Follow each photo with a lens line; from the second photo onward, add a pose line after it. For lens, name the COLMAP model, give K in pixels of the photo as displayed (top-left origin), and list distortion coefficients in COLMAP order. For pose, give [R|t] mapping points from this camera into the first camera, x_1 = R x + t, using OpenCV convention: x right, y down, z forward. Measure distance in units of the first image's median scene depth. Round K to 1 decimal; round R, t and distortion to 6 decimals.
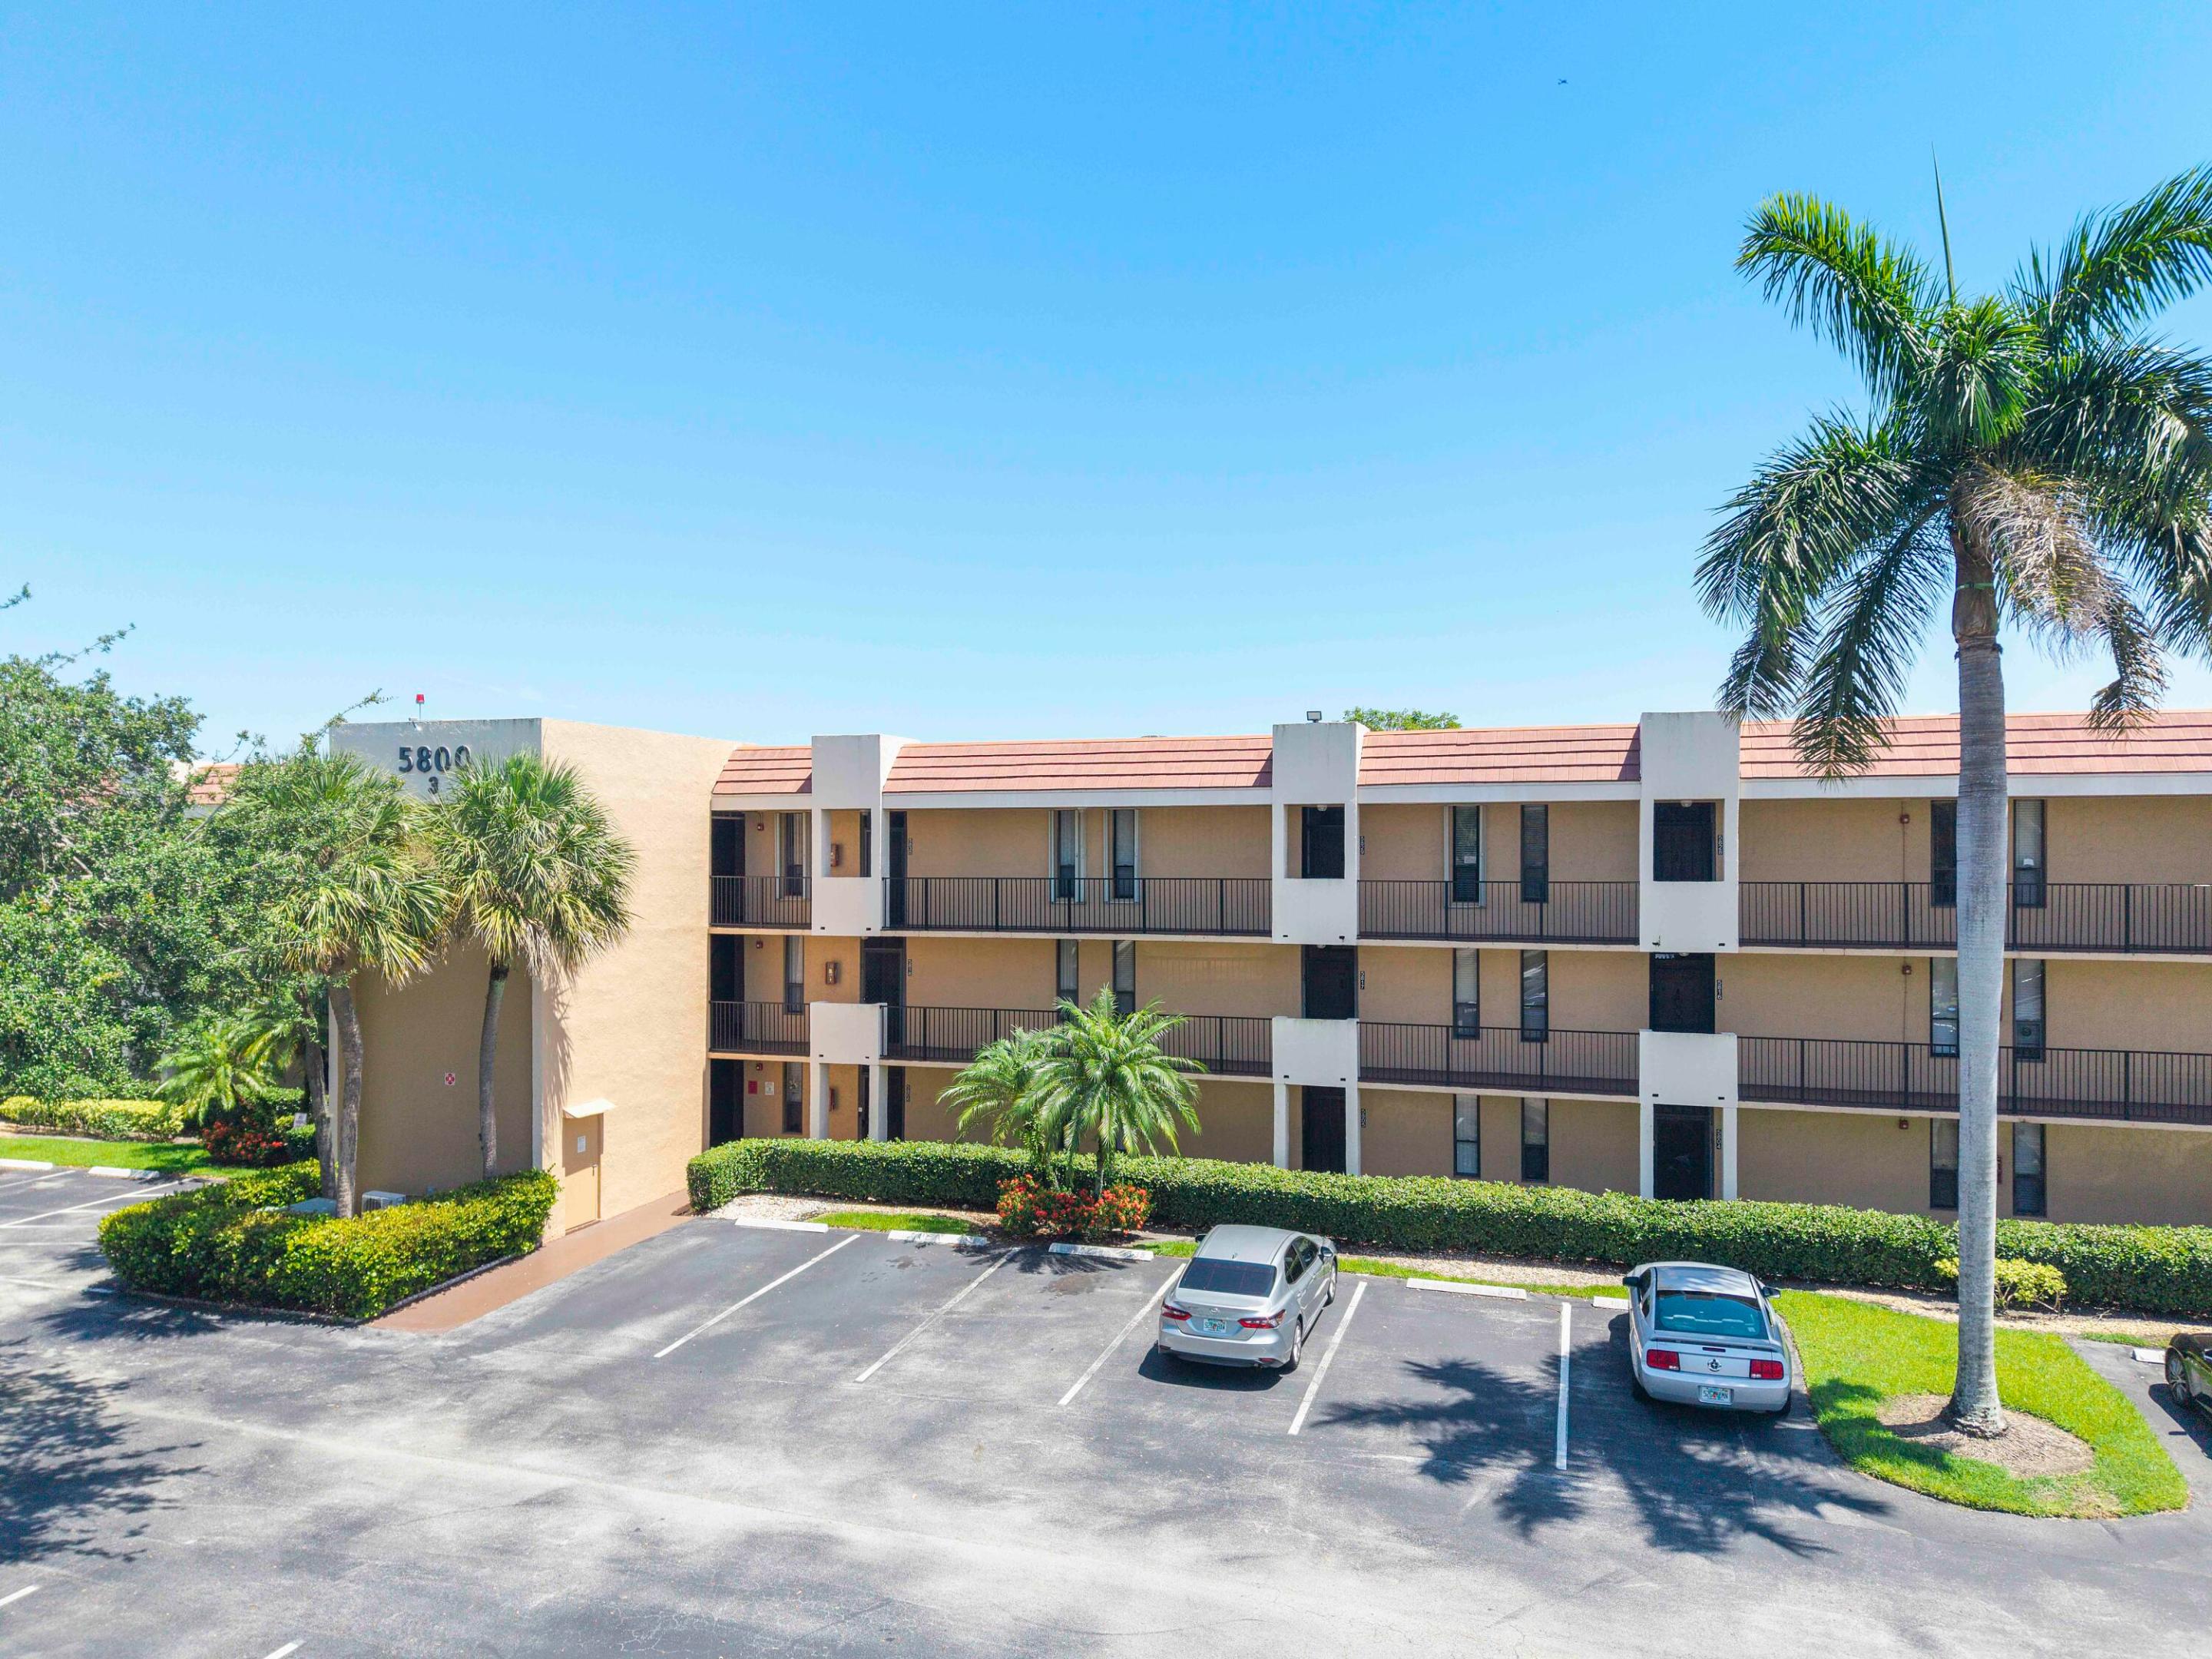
lens RADIAL K [[1489.6, 0, 1106.0], [0, 1489.6, 829.5], [0, 0, 1]] dist [0.027867, -0.031482]
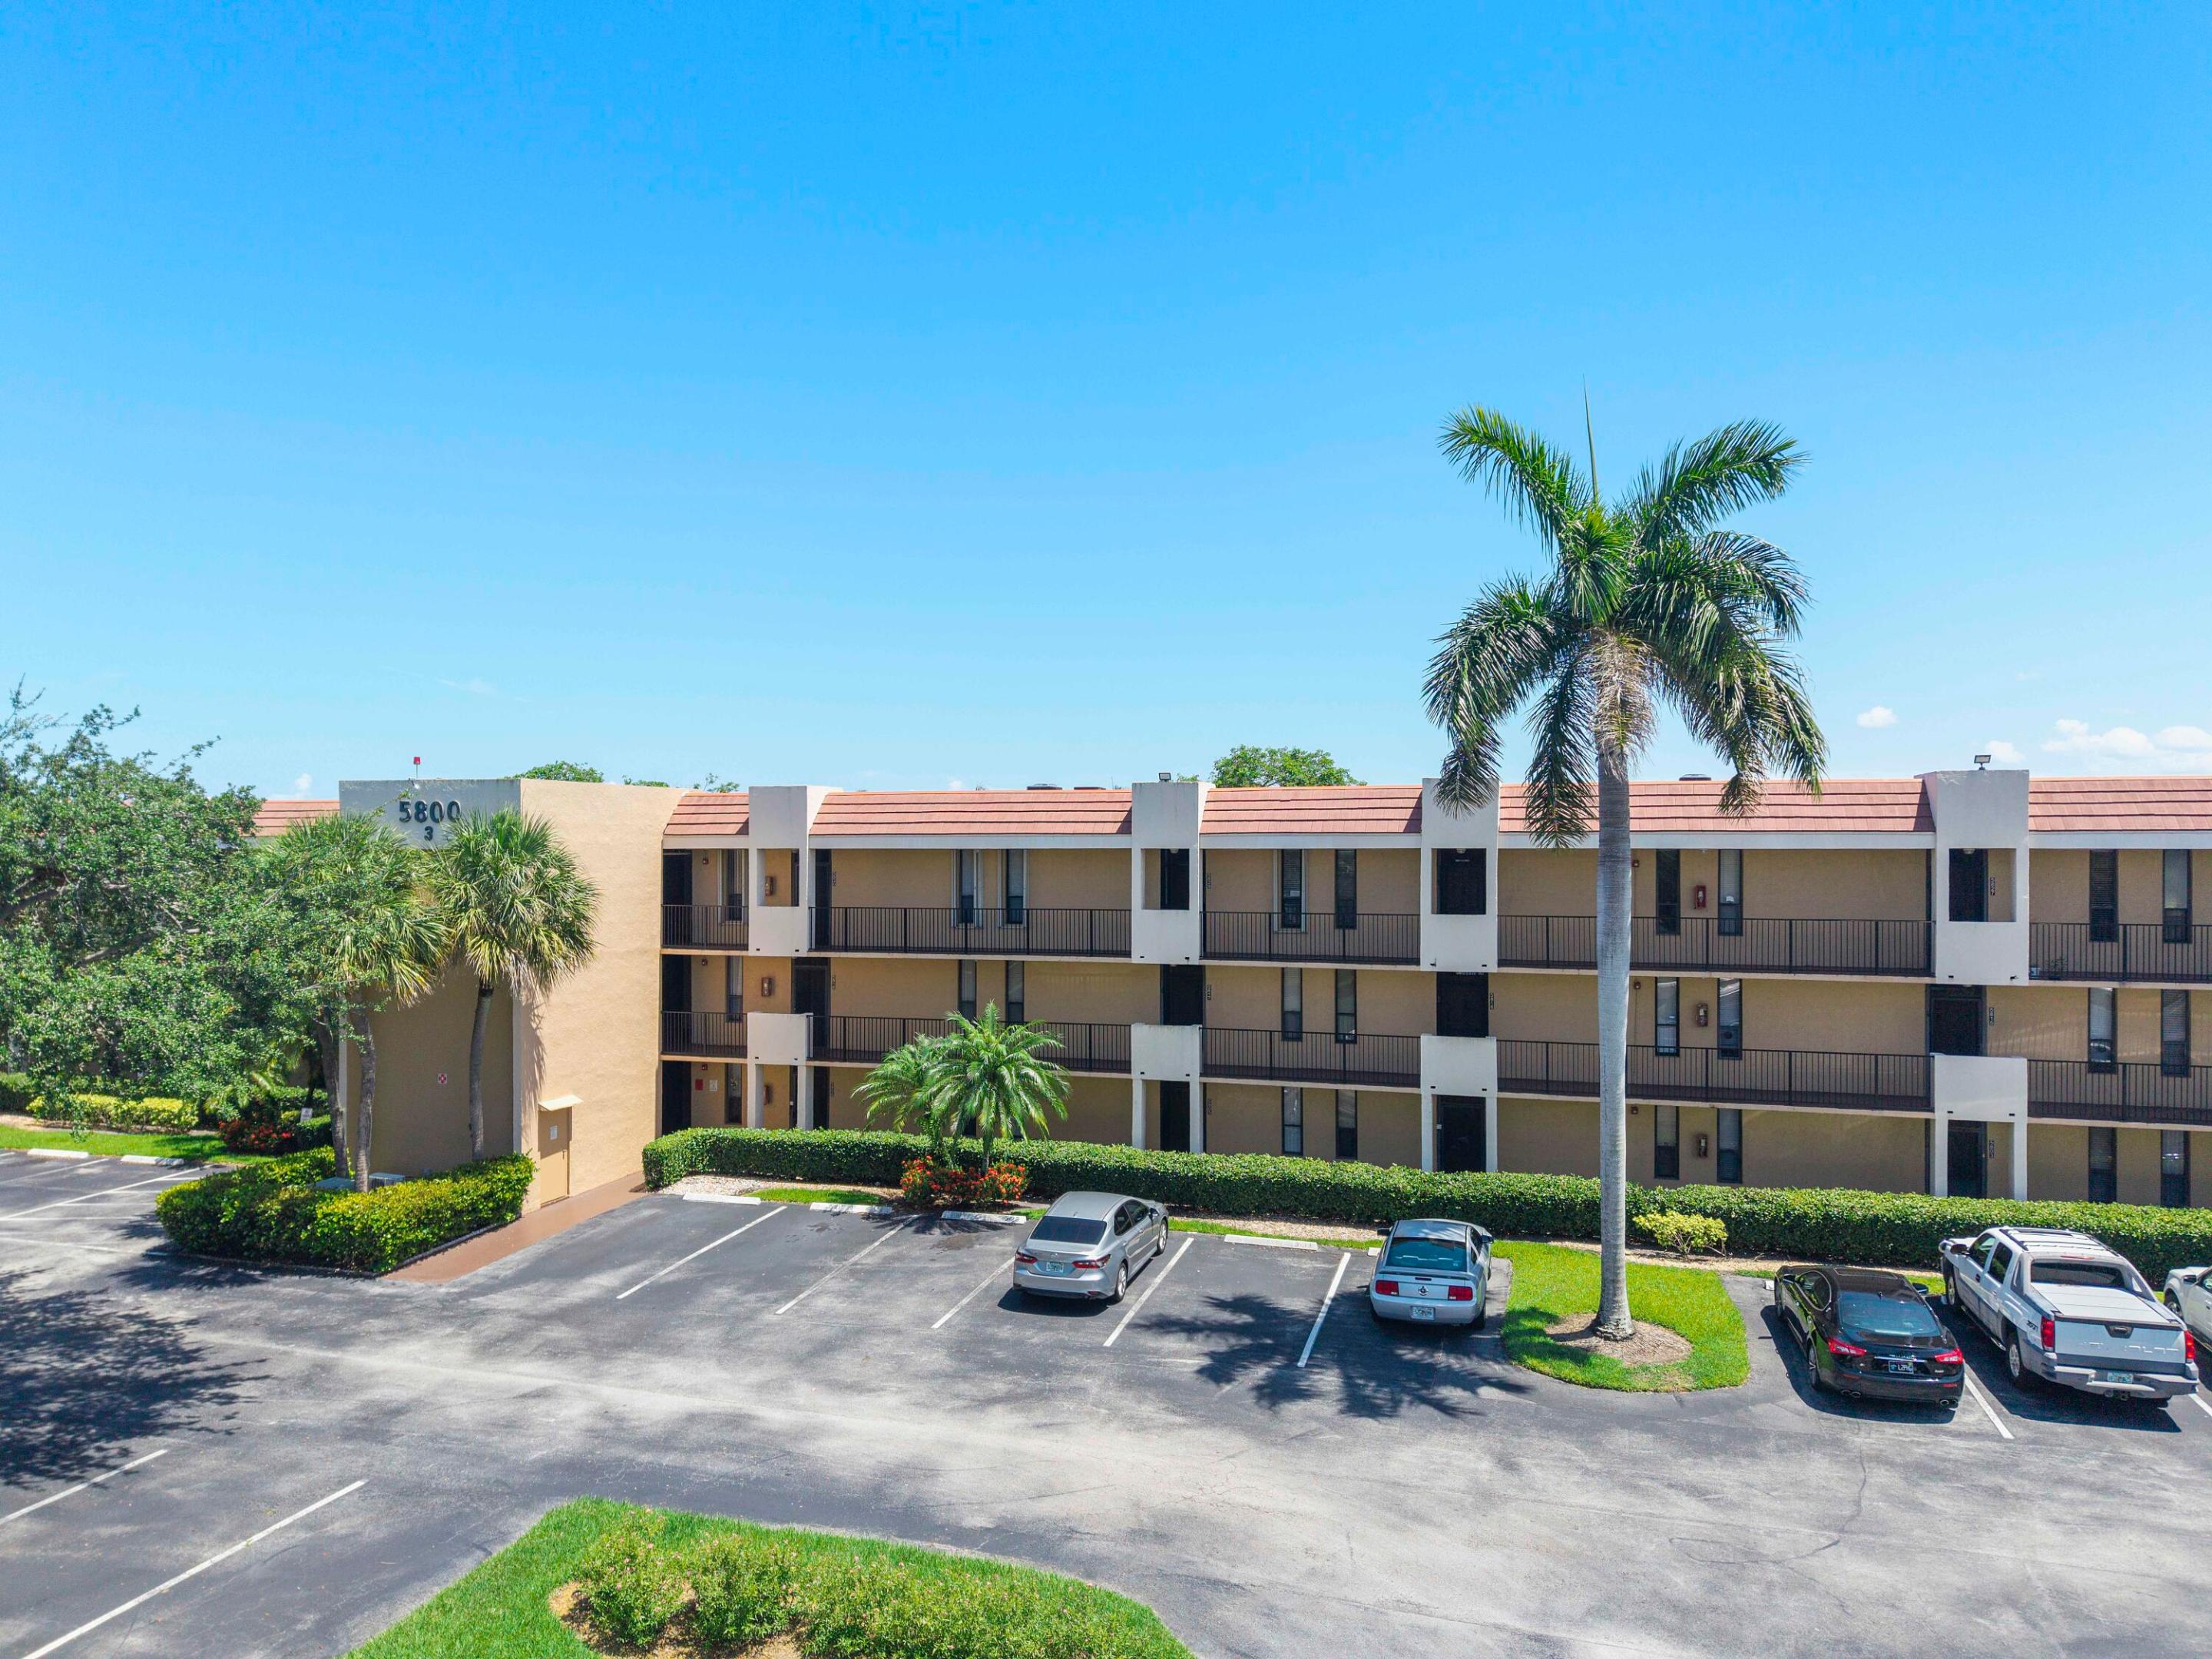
lens RADIAL K [[1489.6, 0, 1106.0], [0, 1489.6, 829.5], [0, 0, 1]] dist [0.027867, -0.031482]
pose [[0.999603, 0.000540, 0.028178, 0.069511], [-0.000639, 0.999994, 0.003531, -0.044364], [-0.028176, -0.003547, 0.999597, -0.251553]]
